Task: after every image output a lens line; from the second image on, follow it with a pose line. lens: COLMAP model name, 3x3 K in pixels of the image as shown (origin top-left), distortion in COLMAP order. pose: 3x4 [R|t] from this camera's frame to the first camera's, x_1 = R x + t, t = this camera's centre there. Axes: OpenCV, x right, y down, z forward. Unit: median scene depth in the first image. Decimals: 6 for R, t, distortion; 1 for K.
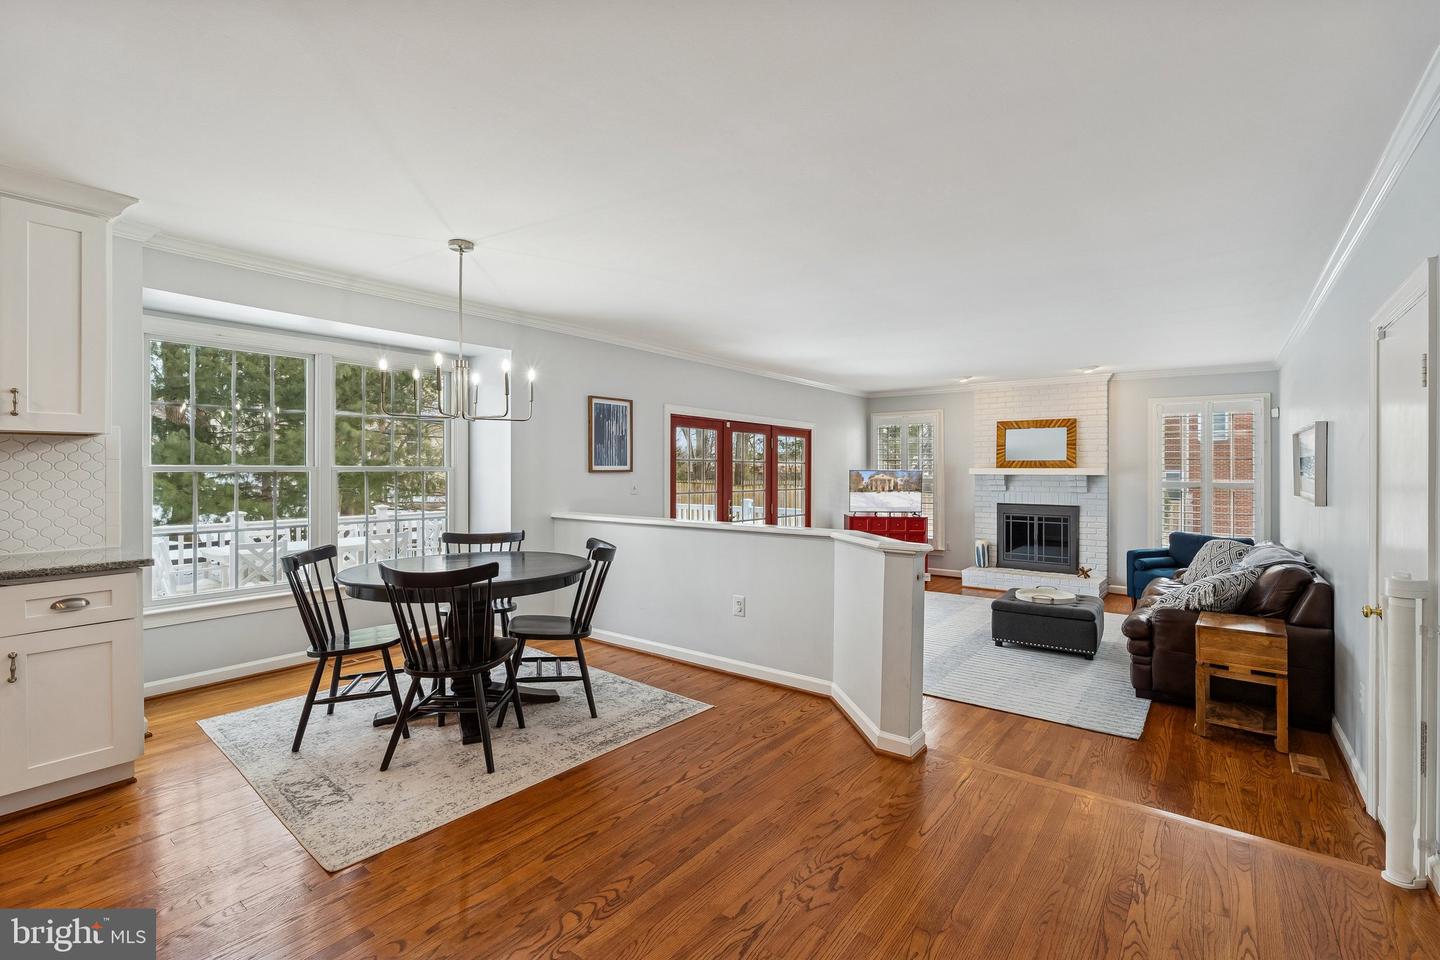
lens RADIAL K [[645.2, 0, 723.3], [0, 645.2, 471.4], [0, 0, 1]] dist [0.000888, -0.000154]
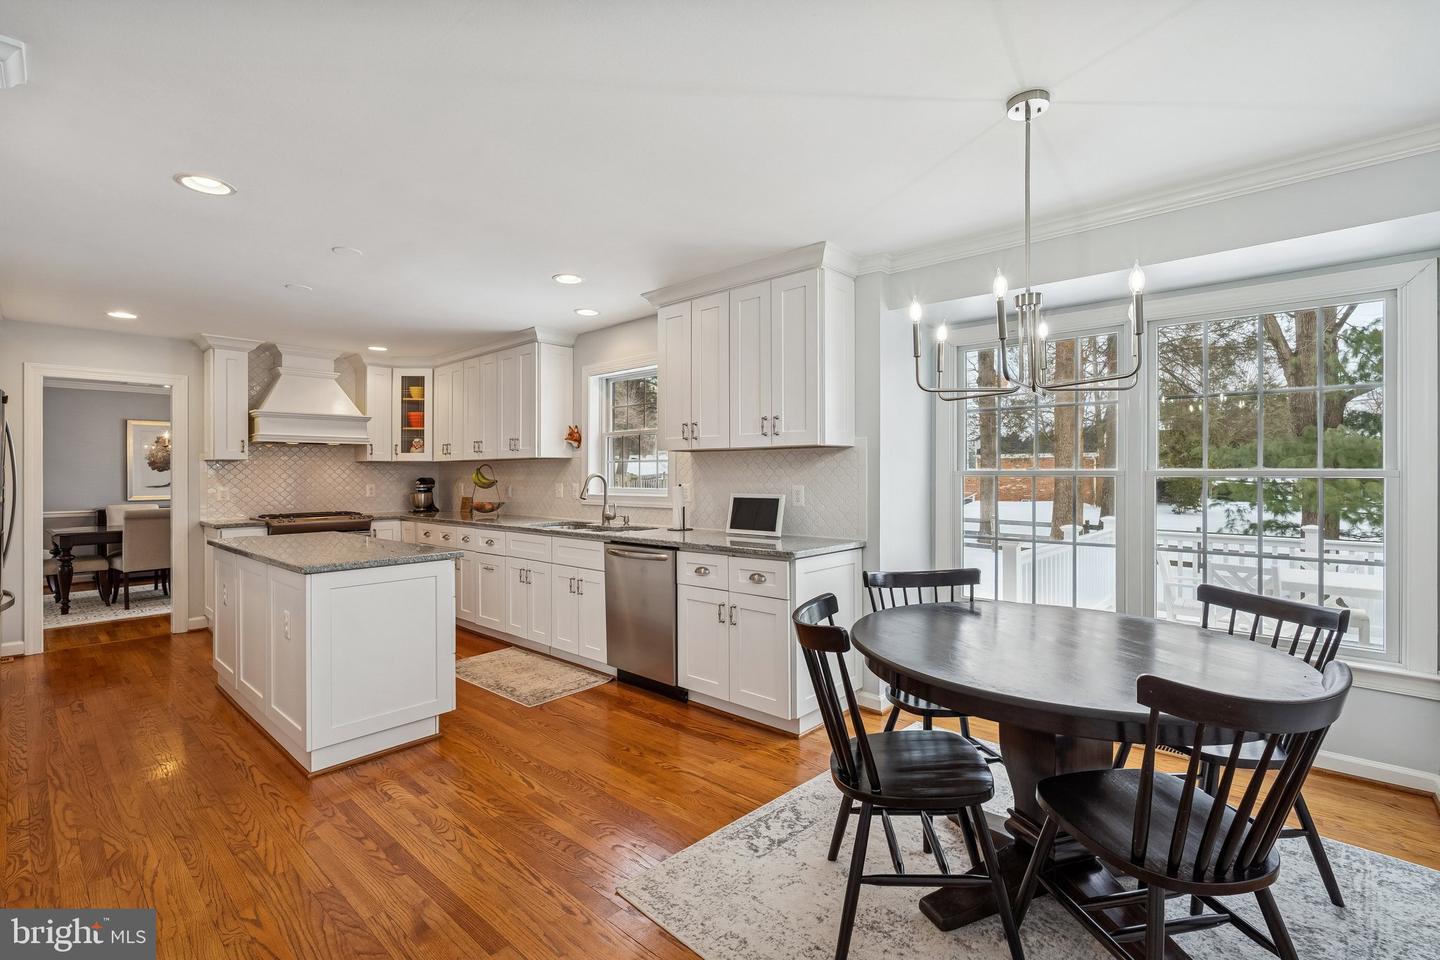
lens RADIAL K [[643.1, 0, 721.2], [0, 643.1, 473.4], [0, 0, 1]] dist [-0.002180, -0.000111]
pose [[-0.085847, -0.002227, -0.996306, 0.089677], [0.000208, 0.999997, -0.002254, -0.000966], [0.996308, -0.000401, -0.085846, 0.320157]]
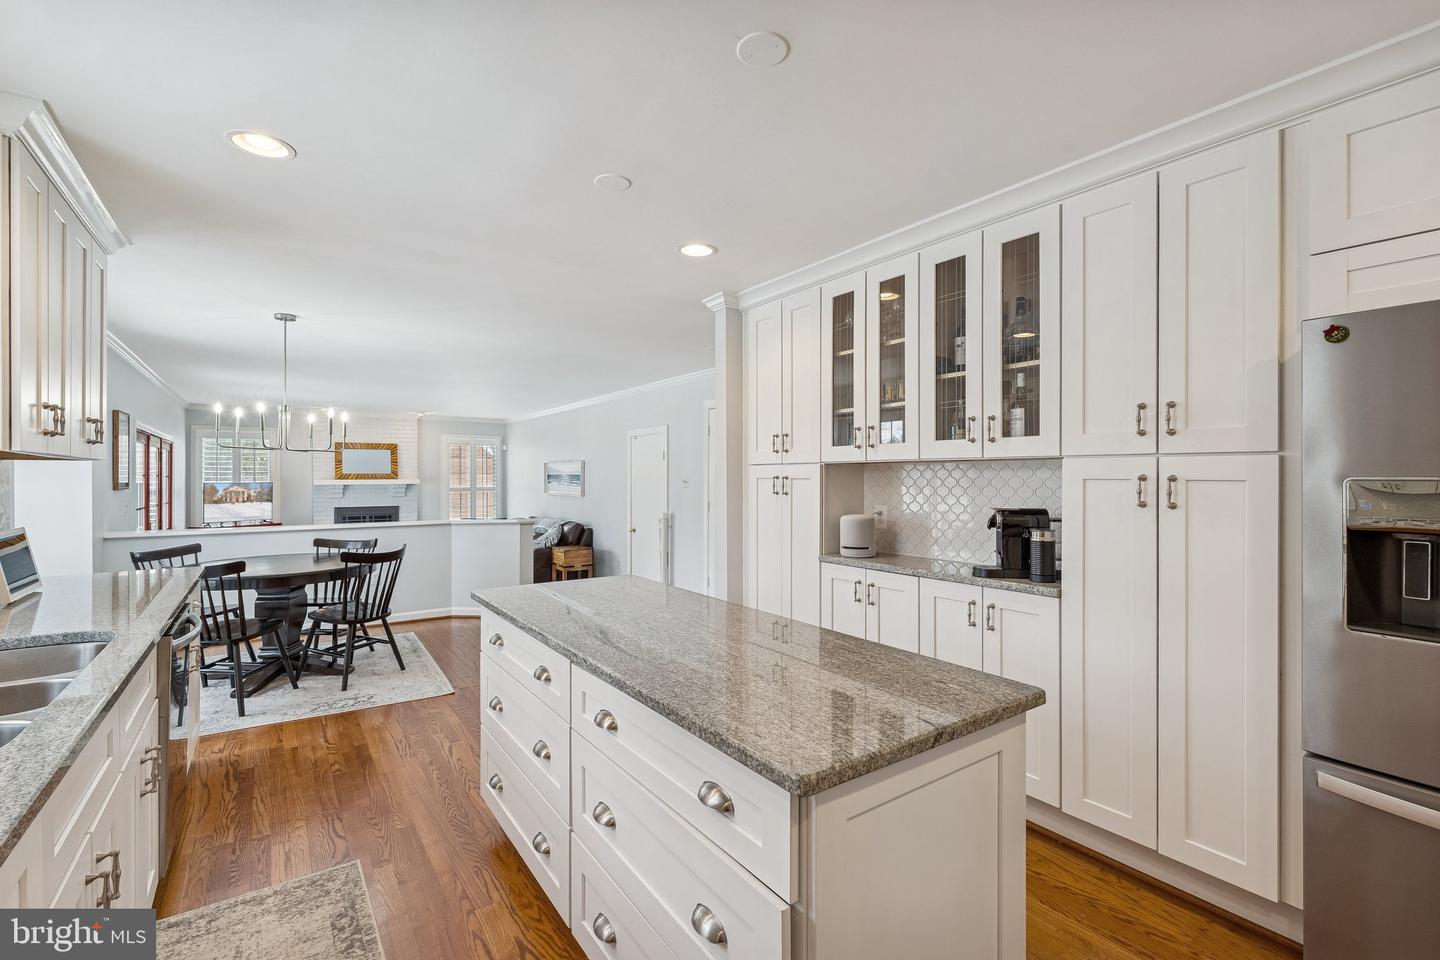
lens RADIAL K [[645.2, 0, 723.3], [0, 645.2, 471.4], [0, 0, 1]] dist [0.000888, -0.000154]
pose [[0.301381, 0.002341, 0.953501, -0.577768], [0.007736, 0.999958, -0.004901, -0.009961], [-0.953472, 0.008854, 0.301351, -0.098714]]
